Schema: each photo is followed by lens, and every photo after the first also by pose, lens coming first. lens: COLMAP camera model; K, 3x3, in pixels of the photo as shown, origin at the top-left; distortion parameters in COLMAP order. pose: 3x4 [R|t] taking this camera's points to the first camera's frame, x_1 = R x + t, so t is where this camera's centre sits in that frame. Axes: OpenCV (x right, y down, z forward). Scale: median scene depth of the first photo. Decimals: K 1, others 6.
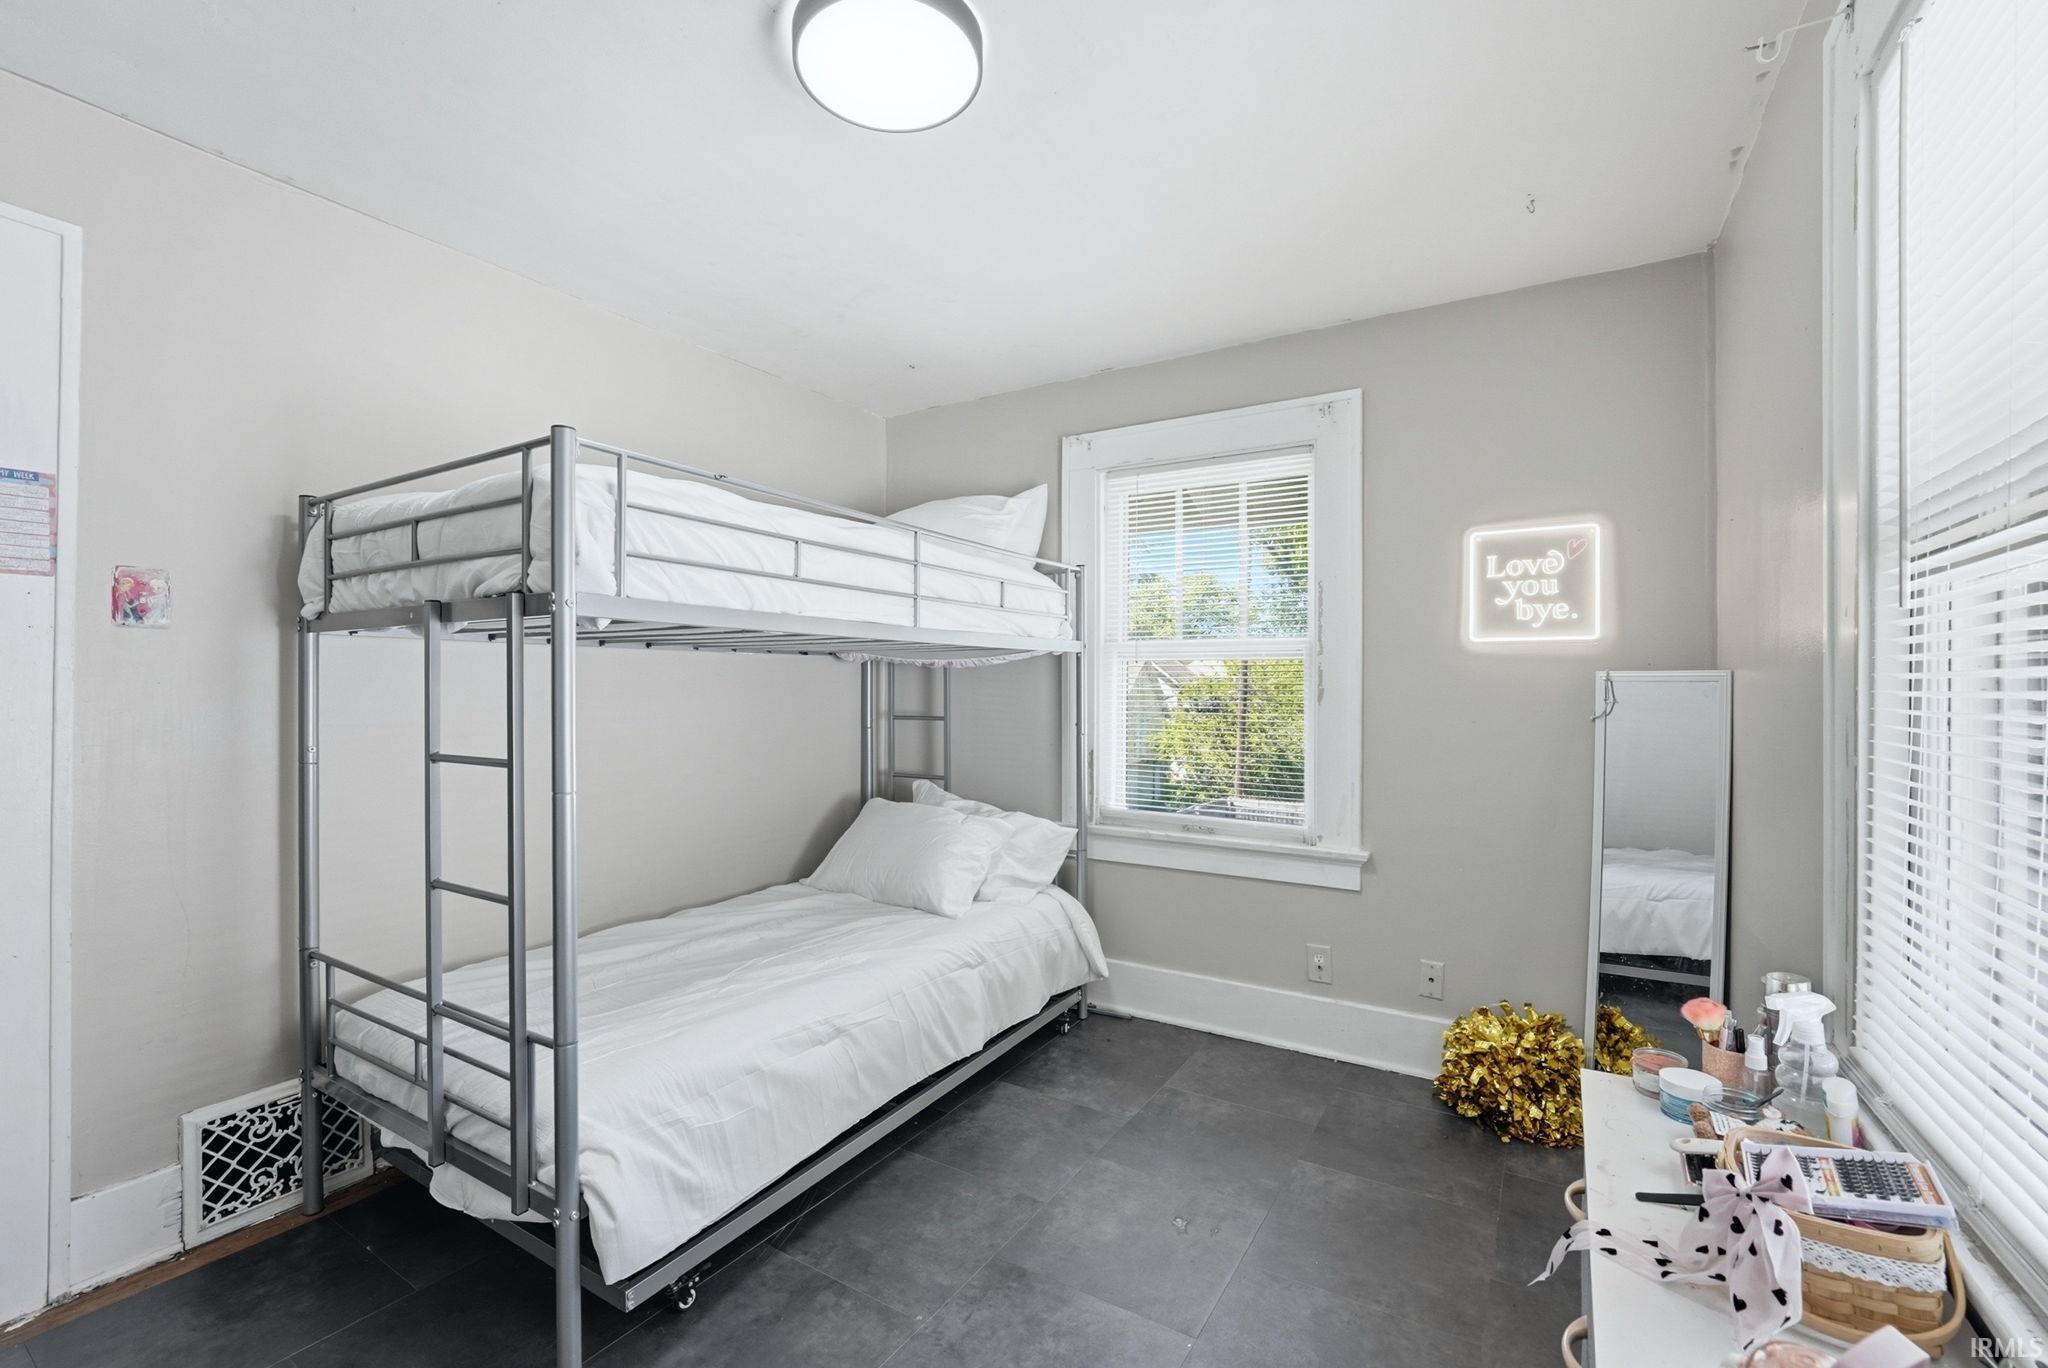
lens RADIAL K [[846.7, 0, 1023.0], [0, 846.7, 686.6], [0, 0, 1]] dist [-0.022460, 0.000686]
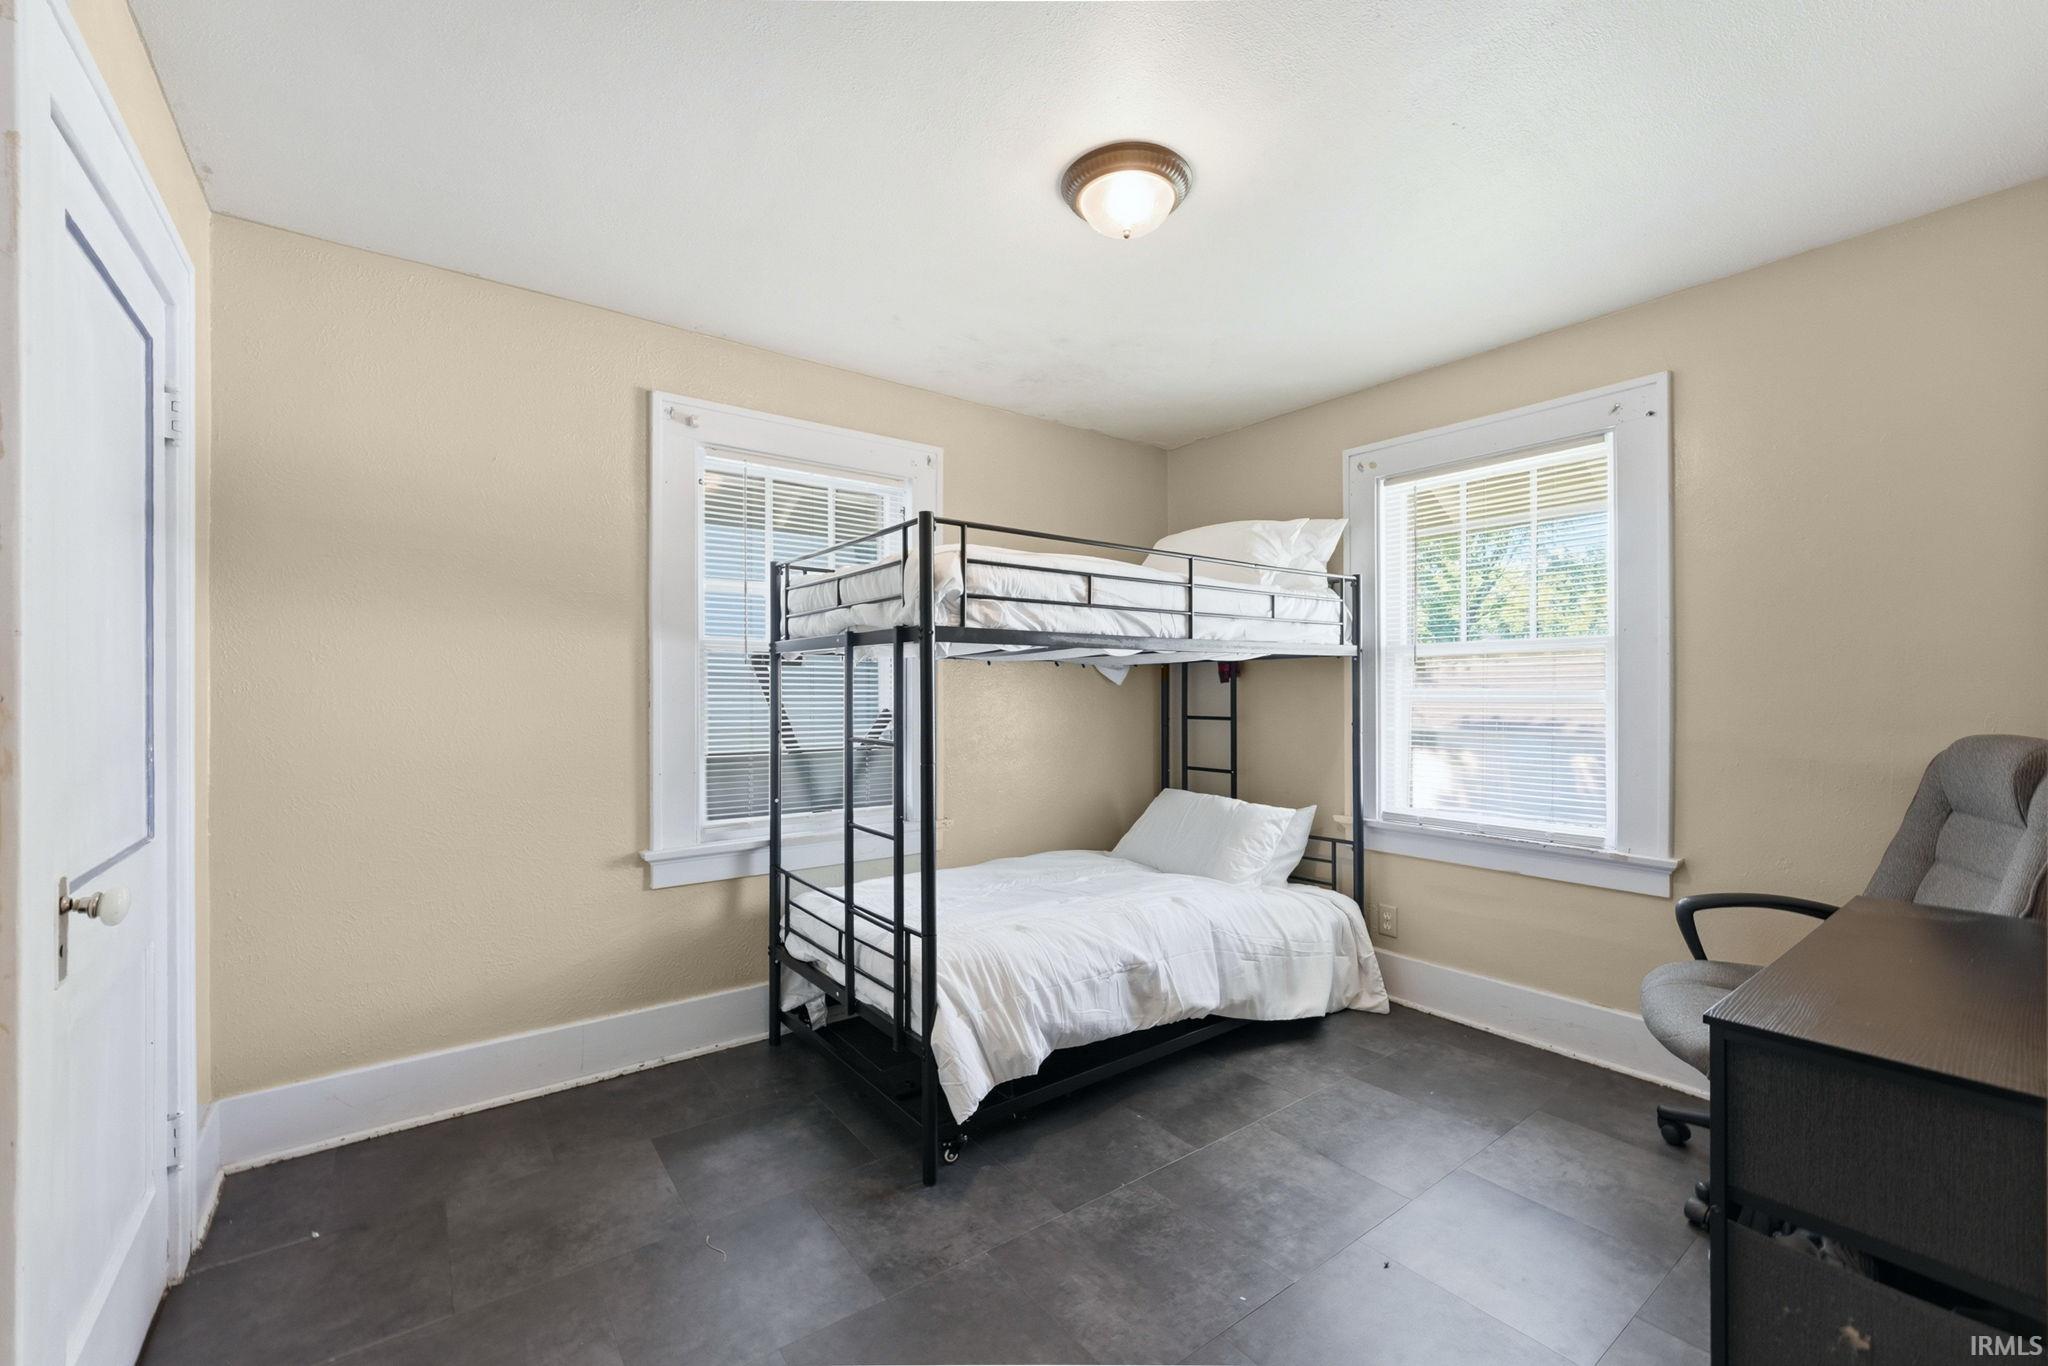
lens RADIAL K [[846.7, 0, 1020.8], [0, 846.7, 686.5], [0, 0, 1]] dist [-0.022460, 0.000686]
pose [[0.923972, -0.007661, -0.382384, 0.135461], [0.004771, 0.999952, -0.008506, 0.008889], [0.382431, 0.006034, 0.923964, -0.243905]]
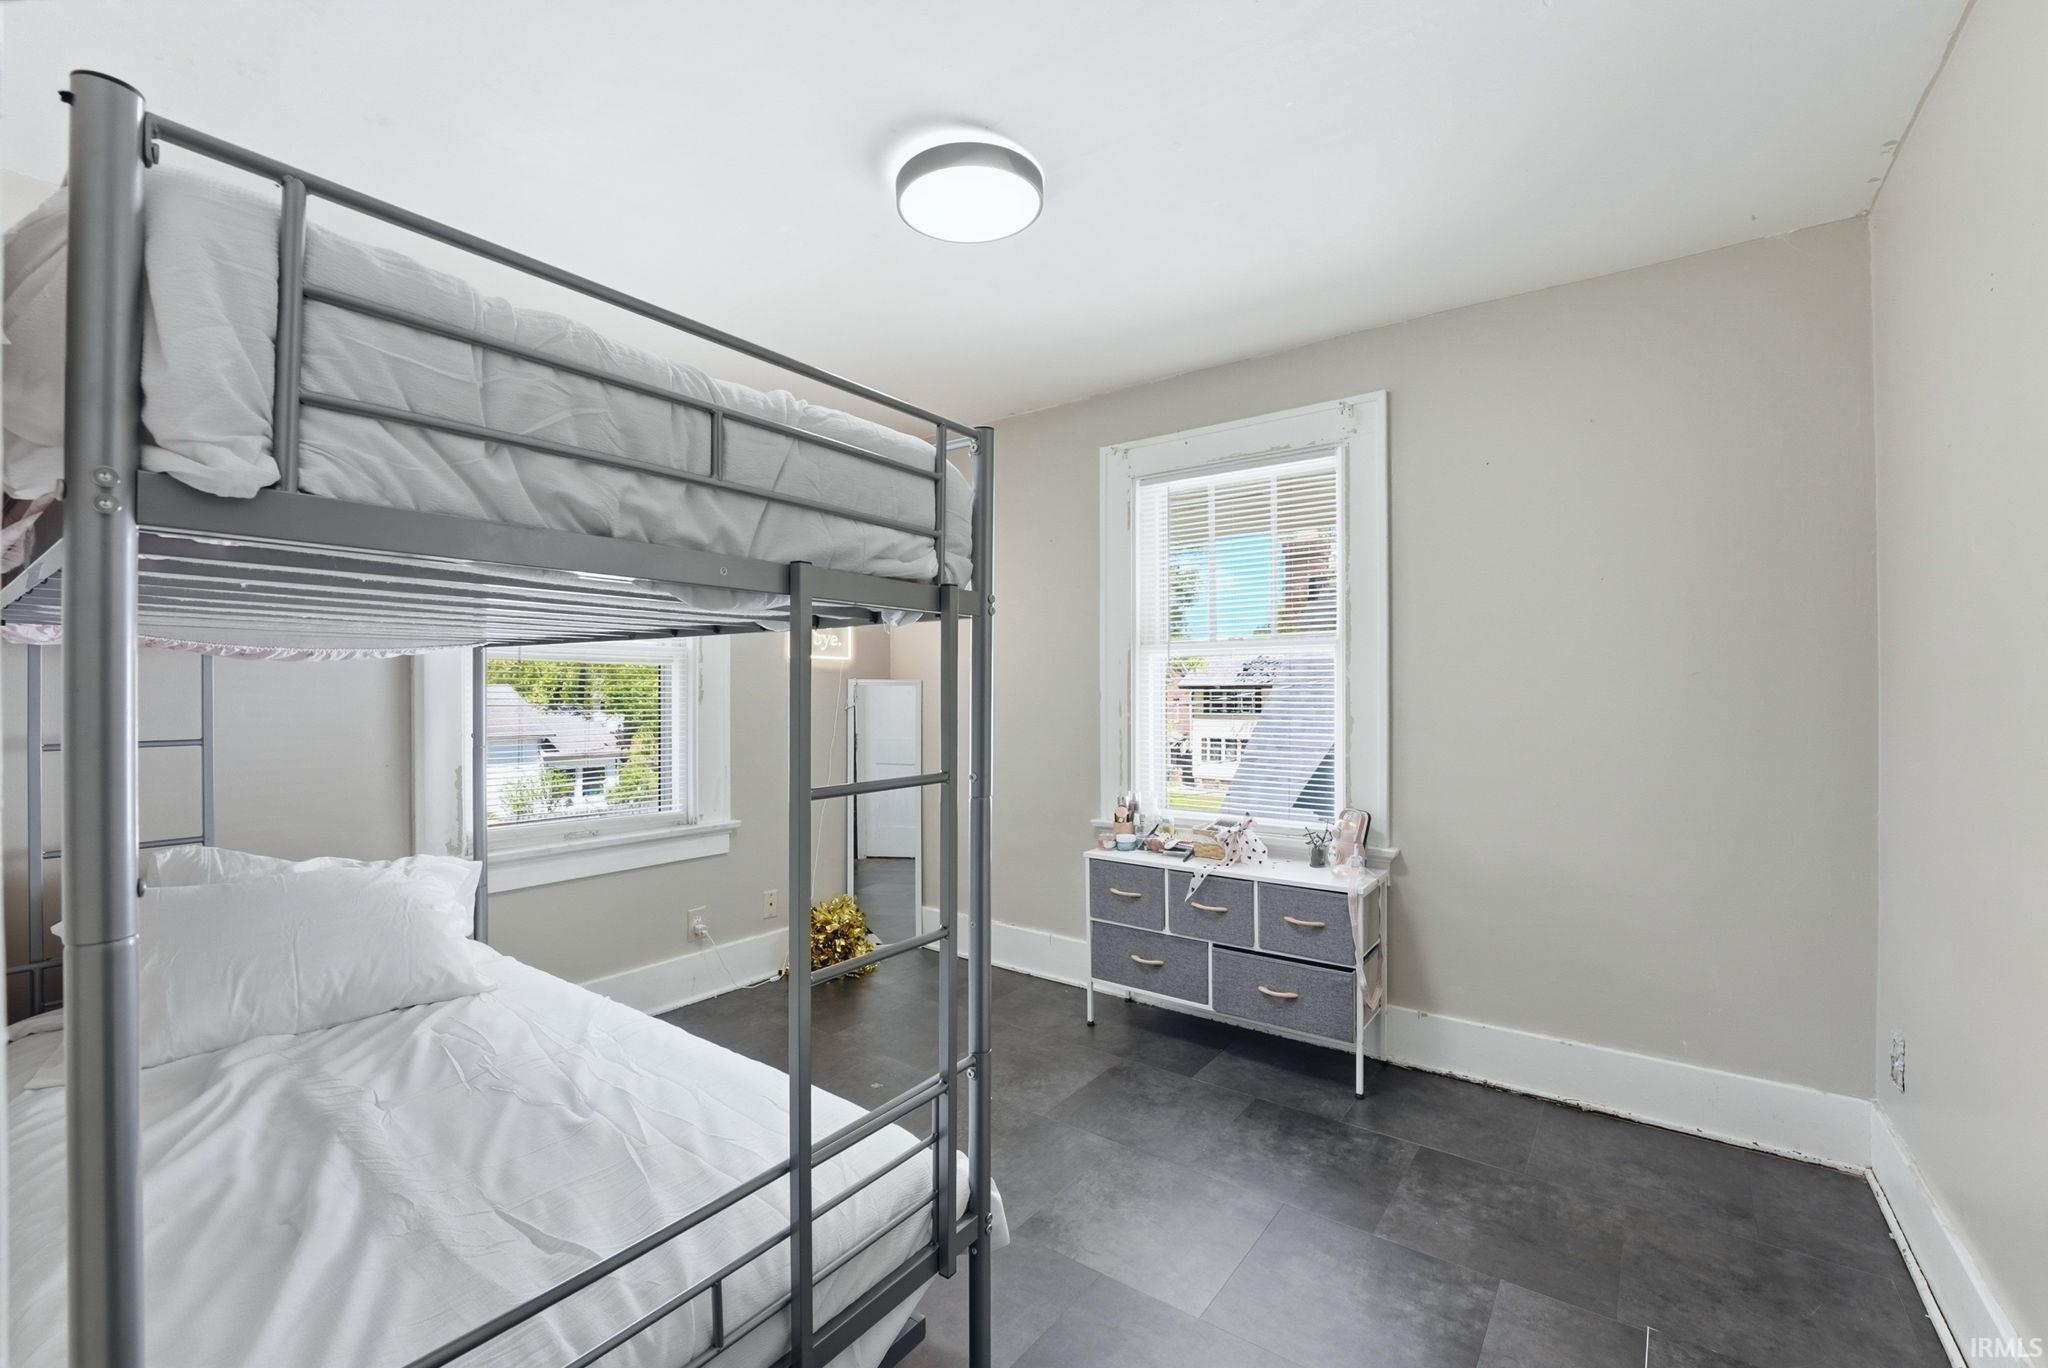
lens RADIAL K [[846.7, 0, 1018.0], [0, 846.7, 688.2], [0, 0, 1]] dist [-0.022460, 0.000686]
pose [[0.098990, -0.000623, 0.995088, -1.284867], [0.001596, 0.999999, 0.000468, -0.001872], [-0.995087, 0.001542, 0.098991, 0.716717]]
